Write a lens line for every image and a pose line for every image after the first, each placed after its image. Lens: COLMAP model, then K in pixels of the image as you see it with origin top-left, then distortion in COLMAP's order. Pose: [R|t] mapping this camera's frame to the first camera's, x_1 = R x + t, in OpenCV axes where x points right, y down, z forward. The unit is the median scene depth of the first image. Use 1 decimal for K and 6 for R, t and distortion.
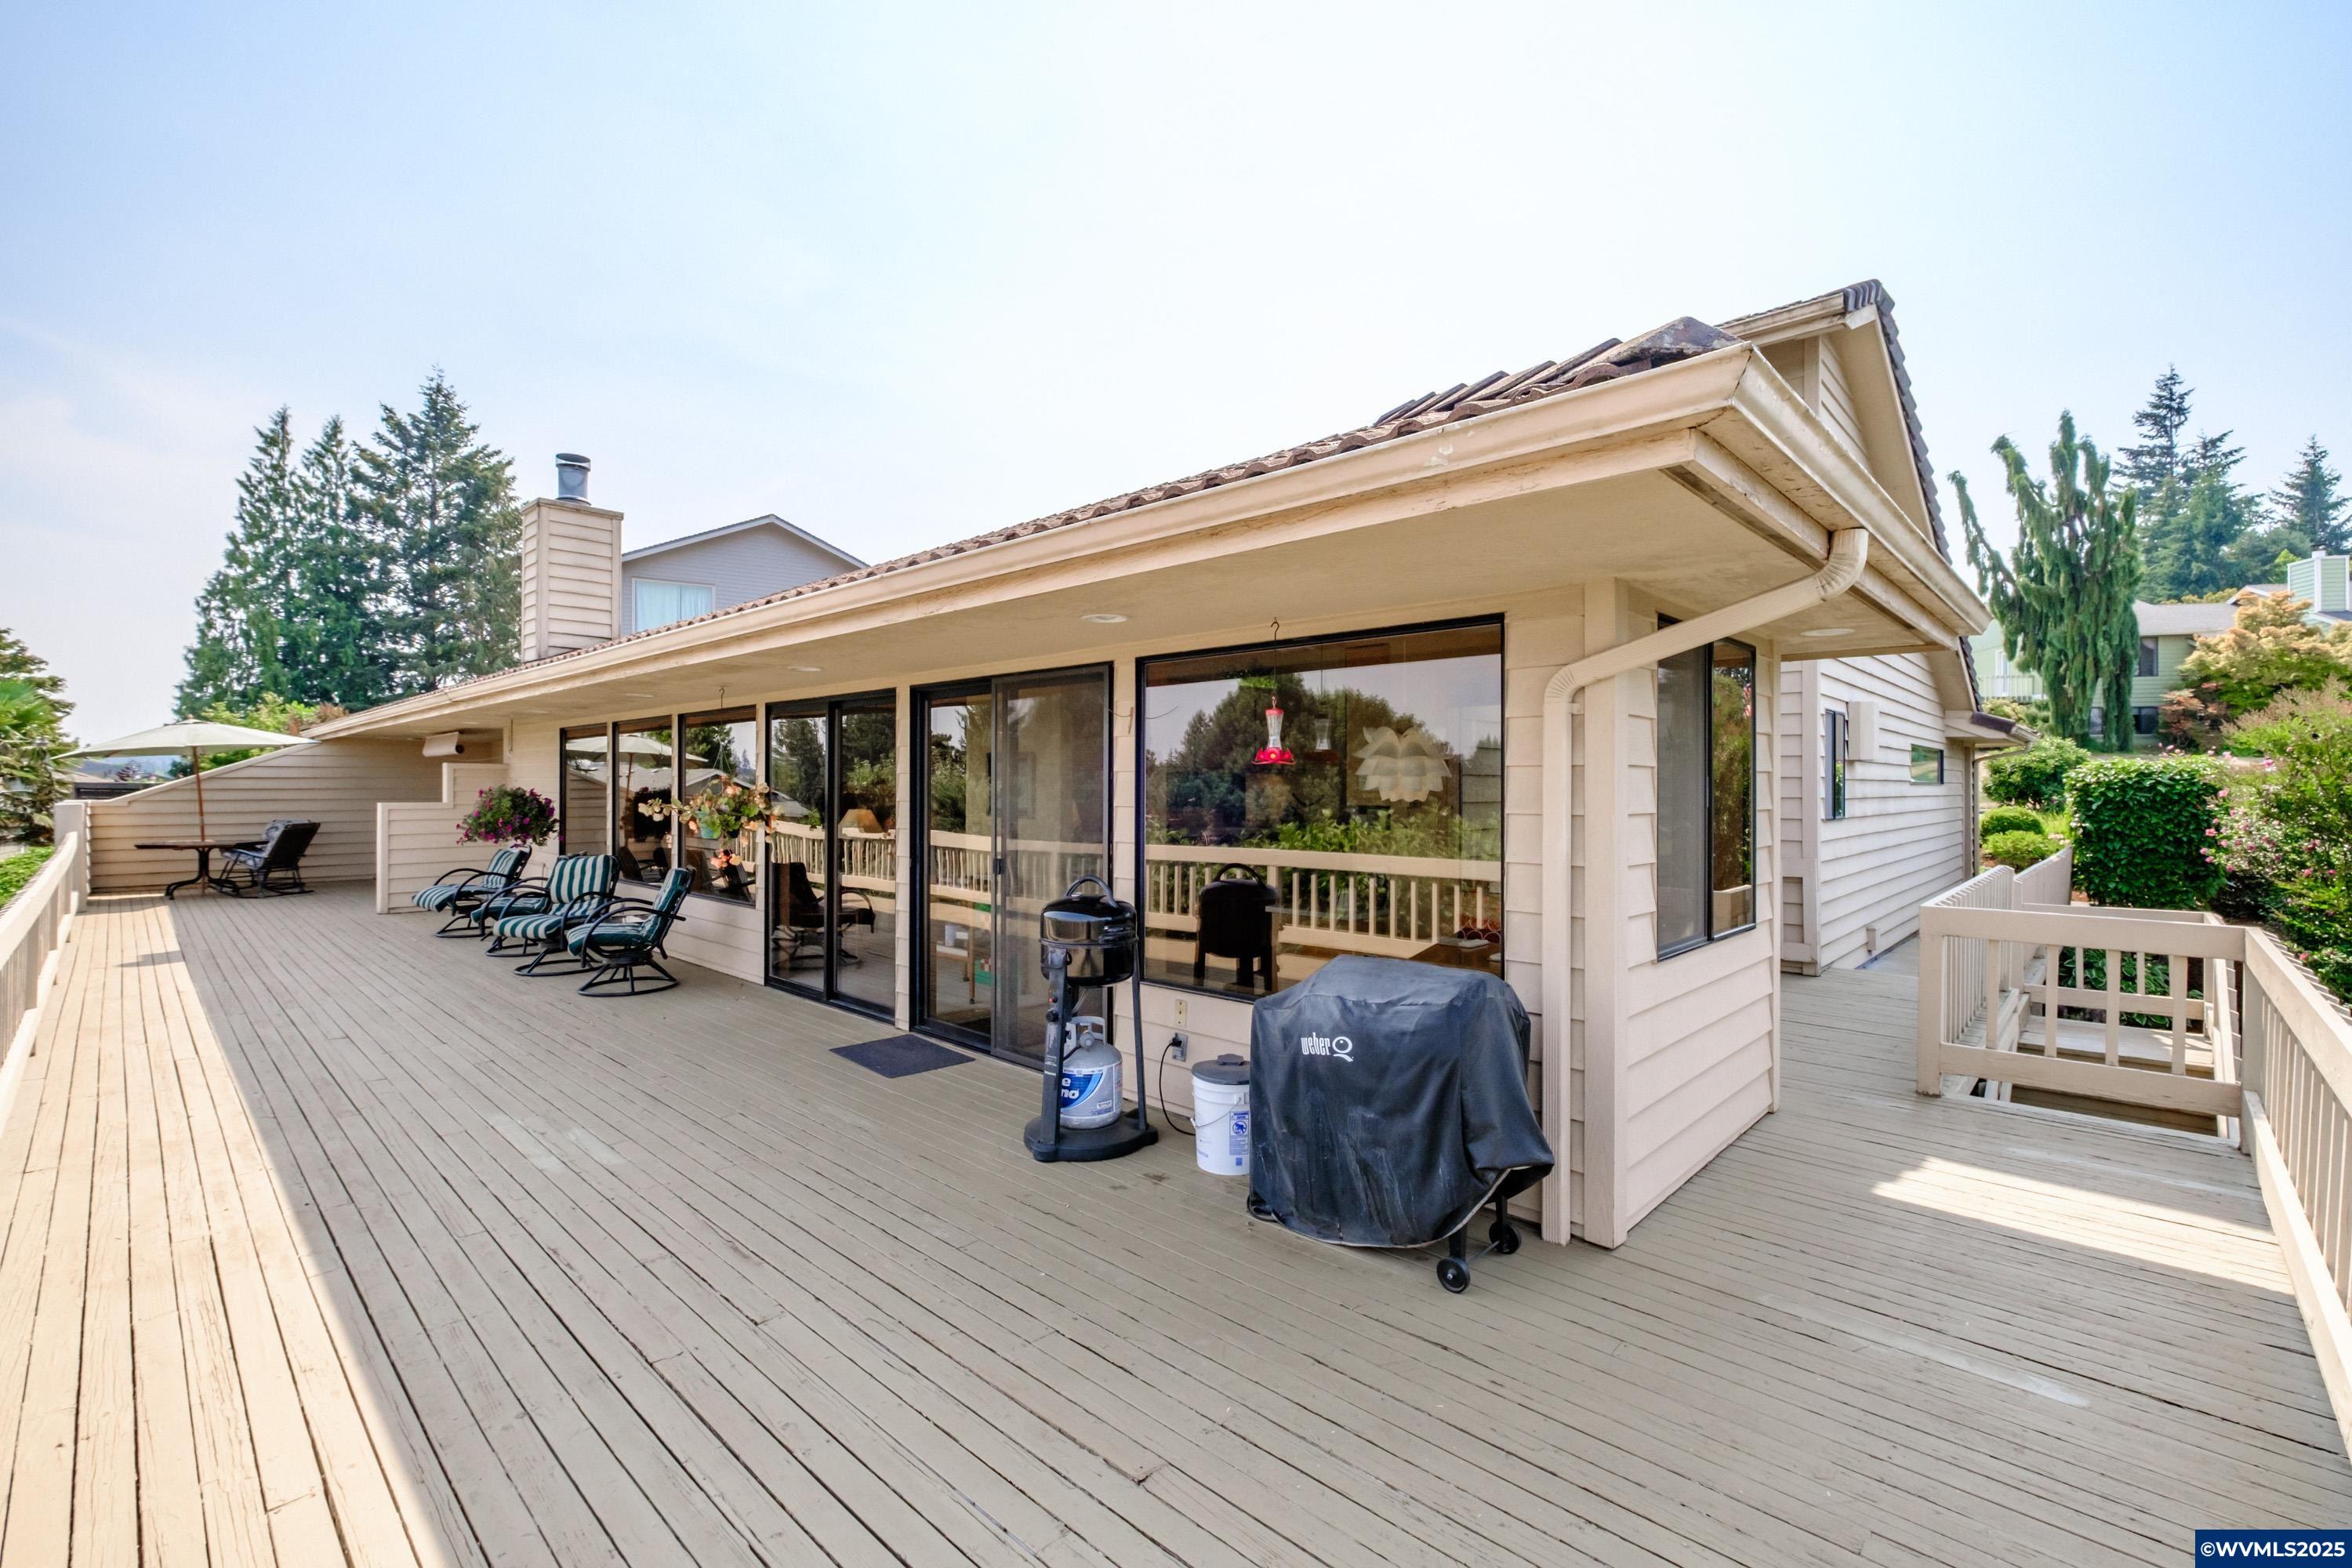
lens RADIAL K [[1019.0, 0, 1165.7], [0, 1019.0, 780.0], [0, 0, 1]] dist [0.000406, 0.000230]
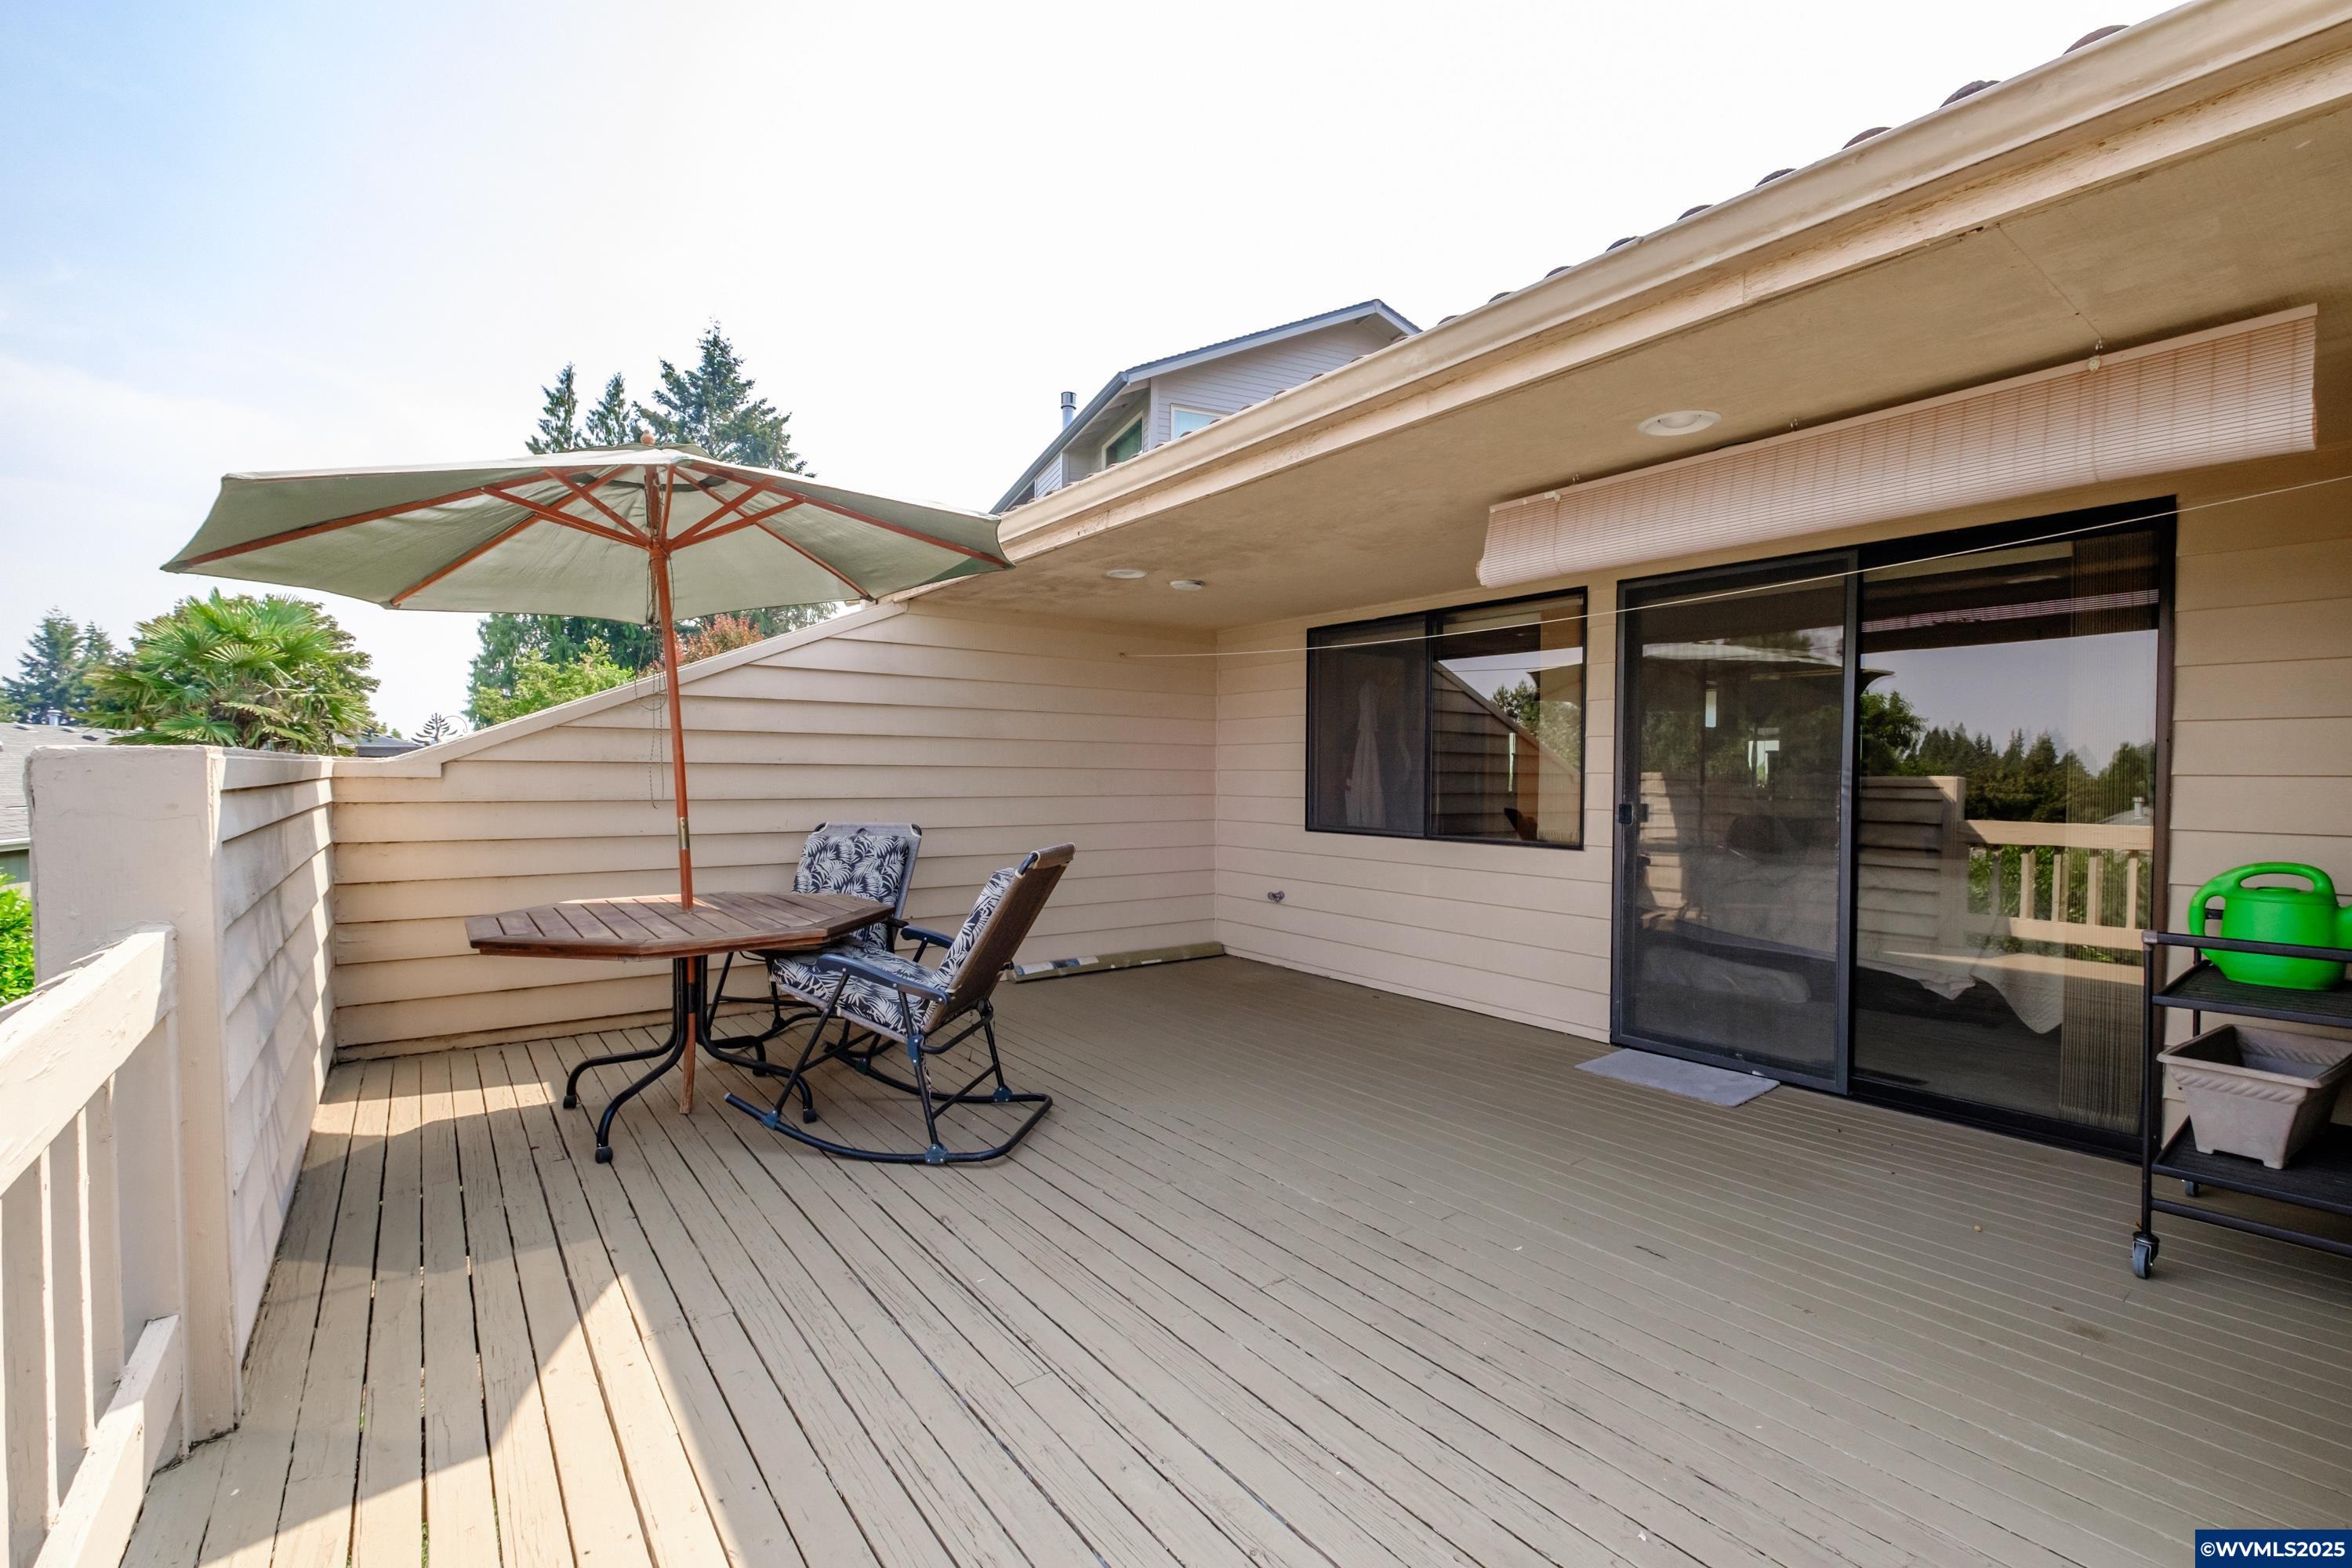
lens RADIAL K [[1019.0, 0, 1184.3], [0, 1019.0, 793.4], [0, 0, 1]] dist [0.000406, 0.000230]
pose [[0.987889, 0.012435, -0.154663, -0.147834], [-0.009074, 0.999708, 0.022418, 0.004163], [0.154897, -0.020743, 0.987713, 0.144530]]
